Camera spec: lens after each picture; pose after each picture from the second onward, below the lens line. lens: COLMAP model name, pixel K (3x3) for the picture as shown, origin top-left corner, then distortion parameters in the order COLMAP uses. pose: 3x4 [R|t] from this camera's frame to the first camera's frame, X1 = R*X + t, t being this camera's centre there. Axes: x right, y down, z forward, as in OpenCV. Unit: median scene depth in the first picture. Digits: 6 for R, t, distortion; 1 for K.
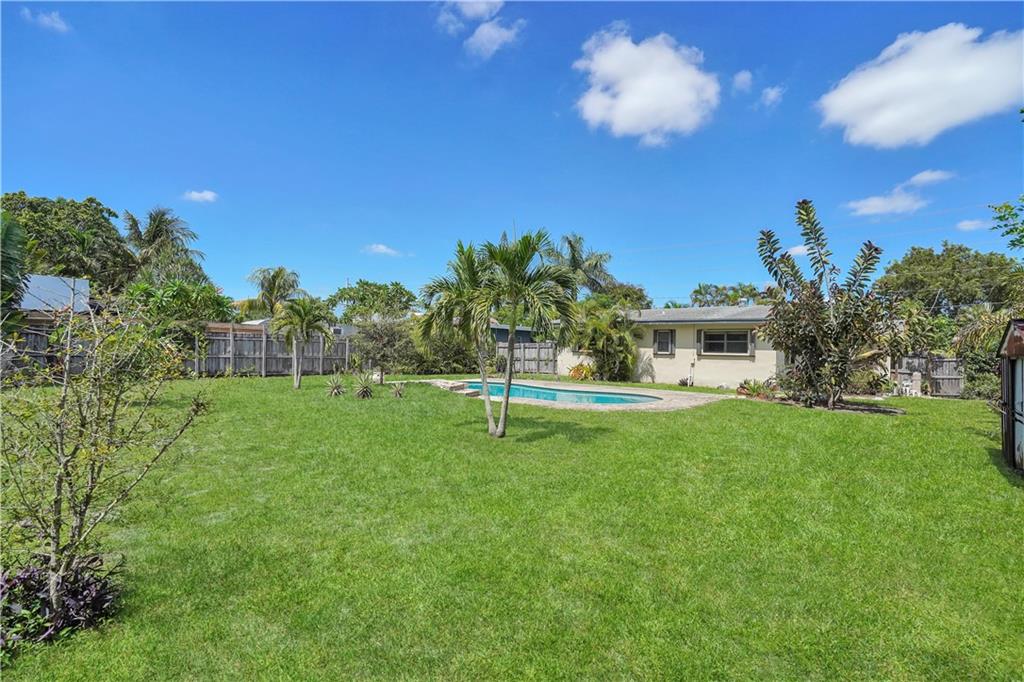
lens RADIAL K [[497.4, 0, 512.0], [0, 497.4, 341.0], [0, 0, 1]] dist [-0.068859, 0.020477]
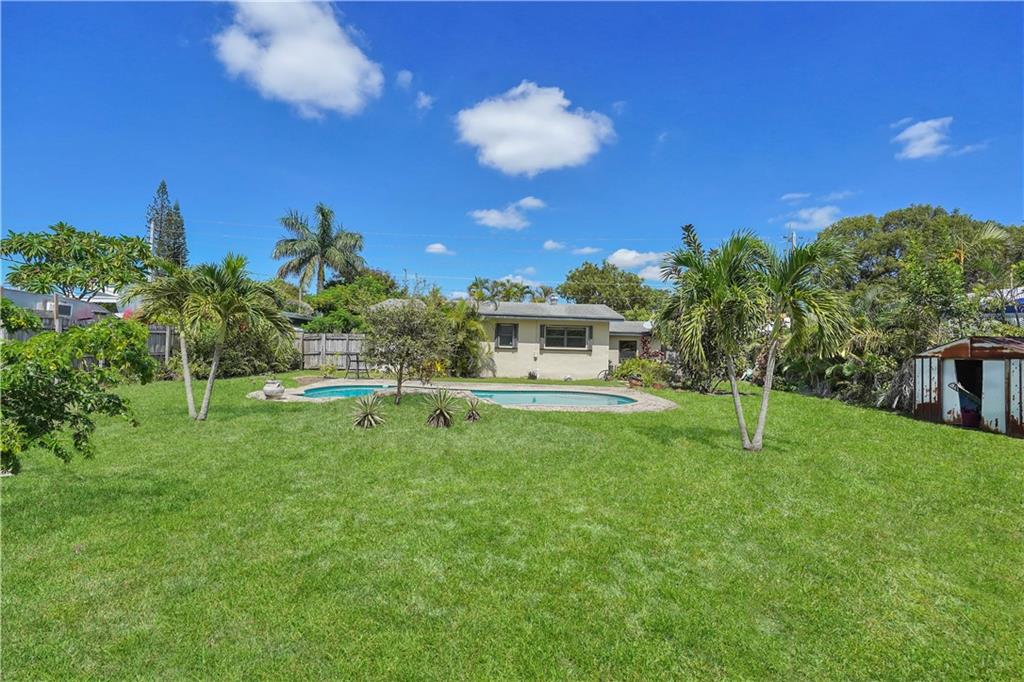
lens RADIAL K [[502.3, 0, 512.0], [0, 502.3, 341.0], [0, 0, 1]] dist [-0.054572, 0.031322]
pose [[0.751728, 0.004874, 0.659455, -0.345625], [-0.022833, 0.999566, 0.018639, -0.007047], [-0.659078, -0.029069, 0.751513, 0.222574]]
